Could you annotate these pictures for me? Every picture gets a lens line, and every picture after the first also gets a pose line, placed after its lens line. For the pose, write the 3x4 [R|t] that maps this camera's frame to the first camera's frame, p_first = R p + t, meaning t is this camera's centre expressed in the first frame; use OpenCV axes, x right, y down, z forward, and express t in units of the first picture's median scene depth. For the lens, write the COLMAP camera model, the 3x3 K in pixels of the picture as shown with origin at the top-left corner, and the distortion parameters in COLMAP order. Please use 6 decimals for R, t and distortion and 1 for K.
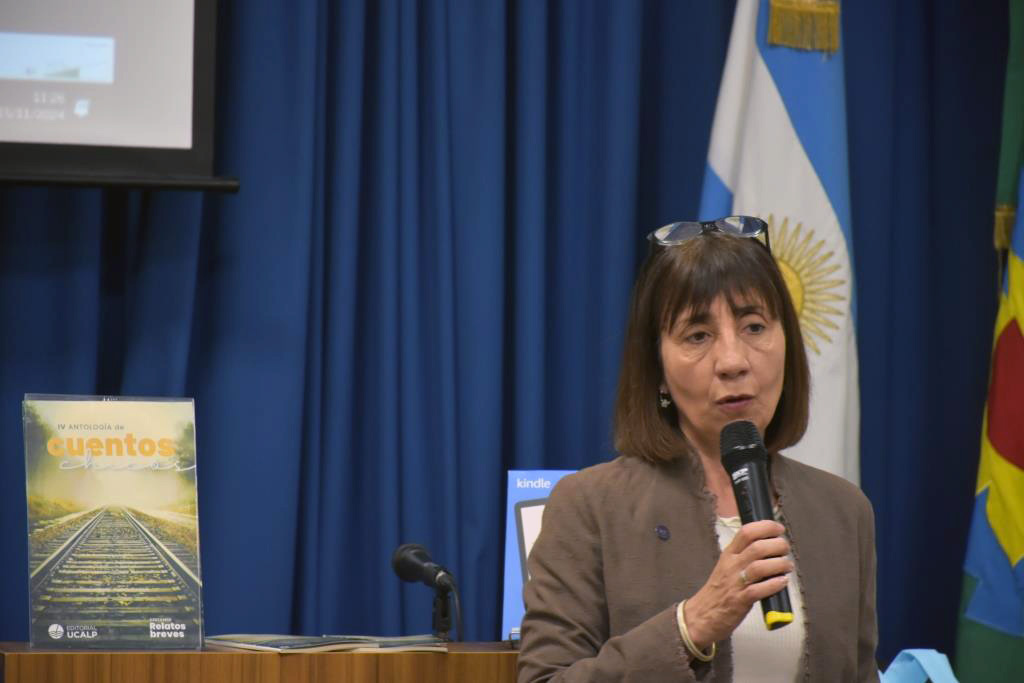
lens RADIAL K [[6191.7, 0, 513.0], [0, 6191.7, 341.4], [0, 0, 1]] dist [-0.171426, 0.000000]
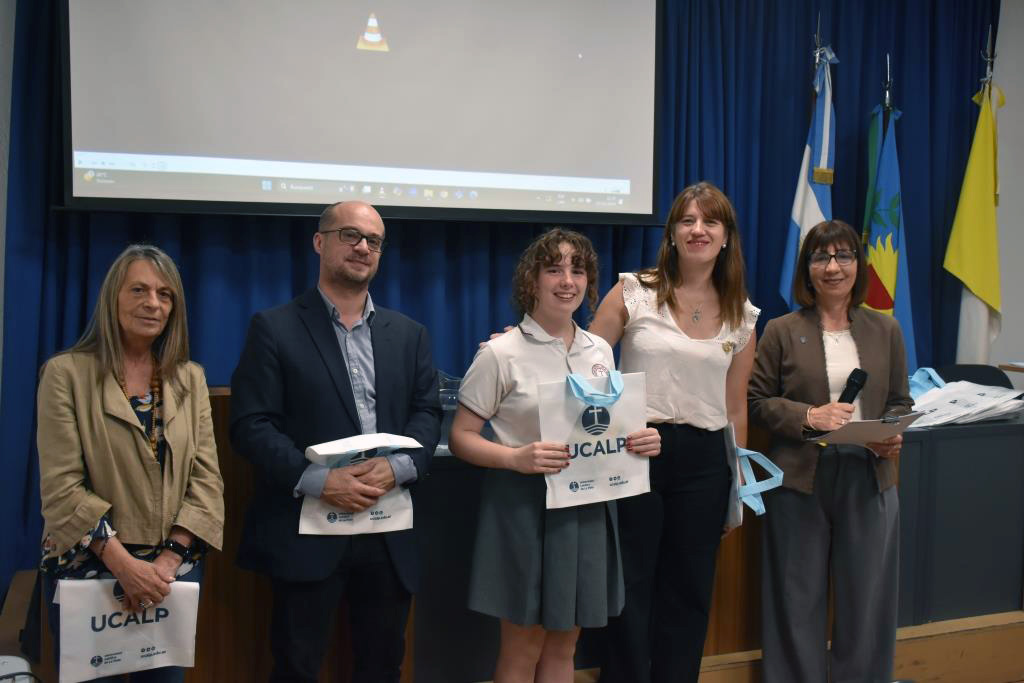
lens RADIAL K [[1128.9, 0, 503.9], [0, 1128.9, 347.5], [0, 0, 1]] dist [-0.004584, 0.000000]
pose [[0.998821, -0.015758, 0.045909, -0.159375], [0.013001, 0.998129, 0.059739, 0.002372], [-0.046764, -0.059071, 0.997158, 0.406556]]
